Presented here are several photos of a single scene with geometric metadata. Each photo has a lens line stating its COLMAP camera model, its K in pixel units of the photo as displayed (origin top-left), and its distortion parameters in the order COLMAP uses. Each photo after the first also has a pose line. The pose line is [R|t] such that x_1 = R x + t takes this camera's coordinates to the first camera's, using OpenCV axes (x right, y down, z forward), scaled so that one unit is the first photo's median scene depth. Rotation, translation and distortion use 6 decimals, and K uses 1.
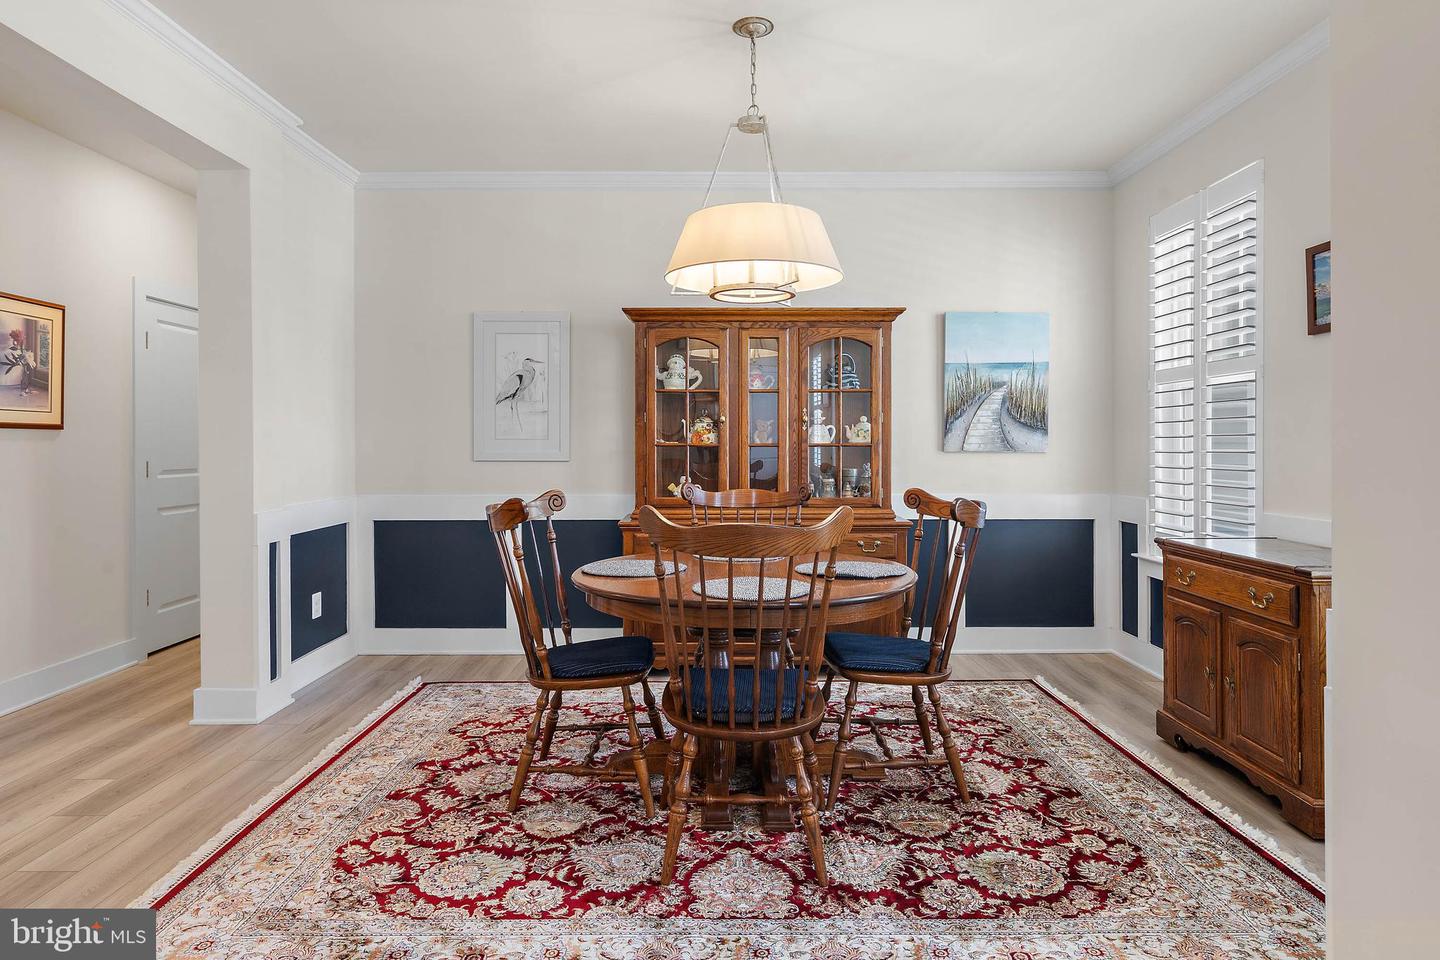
lens RADIAL K [[819.9, 0, 716.2], [0, 819.9, 445.8], [0, 0, 1]] dist [0.002617, 0.000616]
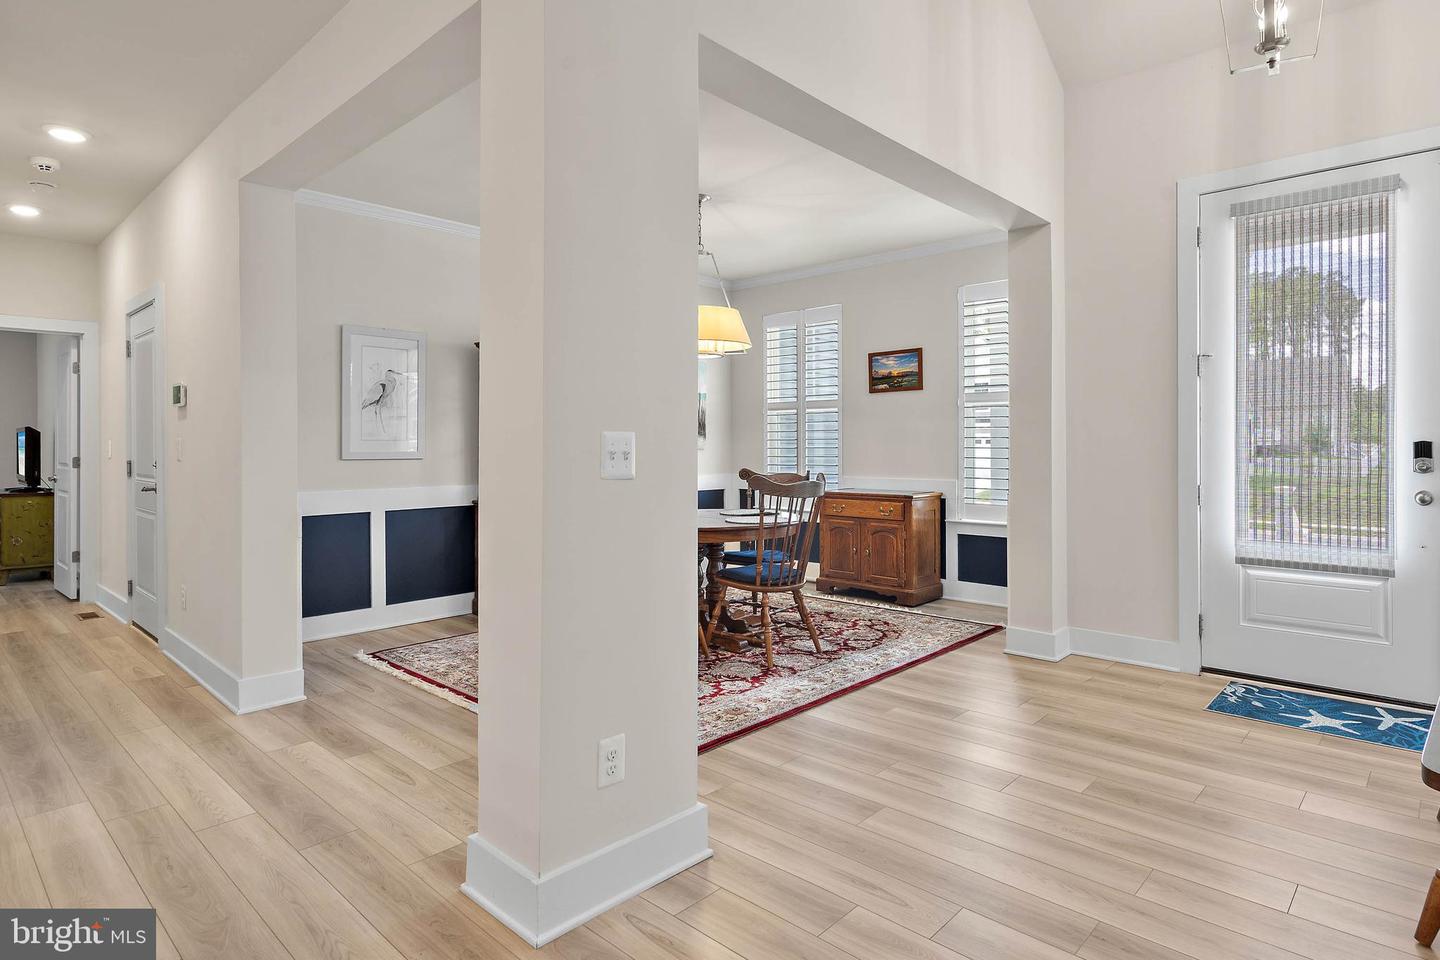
lens RADIAL K [[787.2, 0, 718.9], [0, 787.2, 448.1], [0, 0, 1]] dist [0.000007, -0.000240]
pose [[0.680092, -0.001818, 0.733125, -1.125515], [0.004715, 0.999987, -0.001894, 0.011201], [-0.733112, 0.004744, 0.680092, -0.136238]]
